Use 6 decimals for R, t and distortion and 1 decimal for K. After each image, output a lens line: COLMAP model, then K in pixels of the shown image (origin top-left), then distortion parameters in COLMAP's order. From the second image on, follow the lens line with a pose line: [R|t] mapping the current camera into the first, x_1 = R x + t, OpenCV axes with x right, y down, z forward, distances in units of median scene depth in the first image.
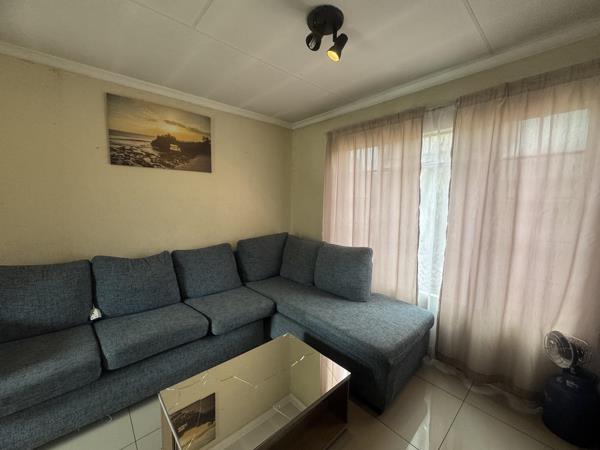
lens RADIAL K [[240.2, 0, 300.7], [0, 240.2, 223.3], [0, 0, 1]] dist [-0.001613, -0.000294]
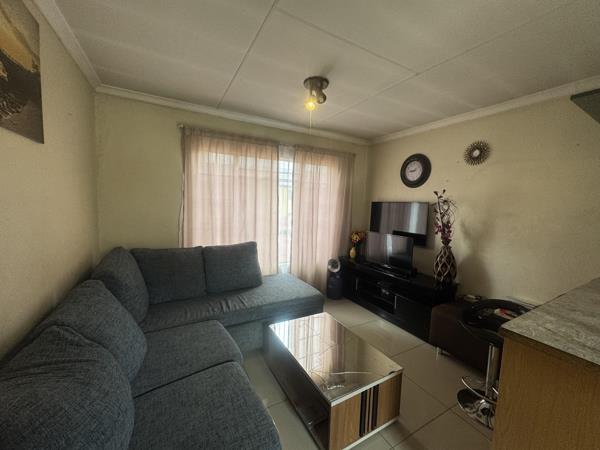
lens RADIAL K [[240.2, 0, 300.7], [0, 240.2, 223.3], [0, 0, 1]] dist [-0.001613, -0.000294]
pose [[0.230902, -0.086885, 0.969090, -0.865564], [0.066150, 0.995102, 0.073455, -0.065826], [-0.970726, 0.047145, 0.235519, 0.484867]]
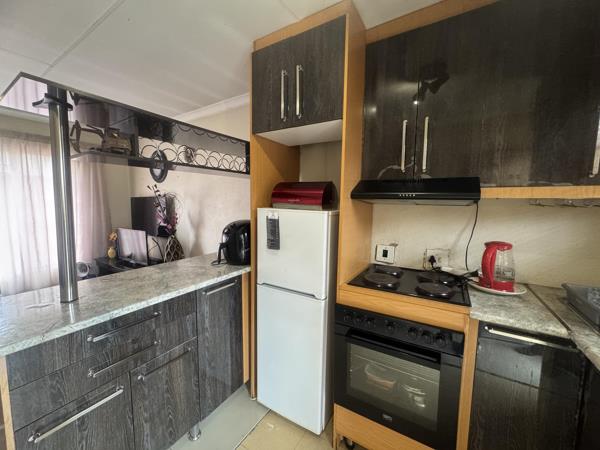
lens RADIAL K [[240.2, 0, 300.7], [0, 240.2, 223.3], [0, 0, 1]] dist [-0.001613, -0.000294]
pose [[-0.281210, -0.092251, 0.955202, -0.999734], [0.088835, 0.988592, 0.121629, 0.014275], [-0.955526, 0.119059, -0.269807, -0.227479]]
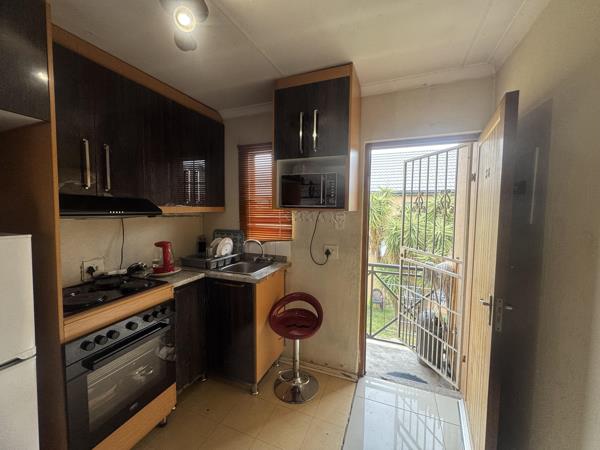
lens RADIAL K [[240.2, 0, 300.7], [0, 240.2, 223.3], [0, 0, 1]] dist [-0.001613, -0.000294]
pose [[-0.900329, 0.011364, -0.435061, -0.717768], [-0.059666, 0.986997, 0.149255, -0.052058], [0.431100, 0.160337, -0.887944, 0.134033]]
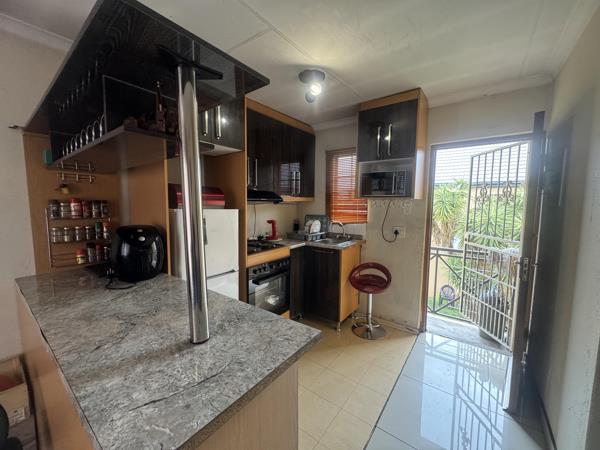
lens RADIAL K [[240.2, 0, 300.7], [0, 240.2, 223.3], [0, 0, 1]] dist [-0.001613, -0.000294]
pose [[-0.981893, 0.000899, -0.189435, -0.528966], [-0.035138, 0.981772, 0.186785, -0.057288], [0.186150, 0.190059, -0.963963, 0.415310]]
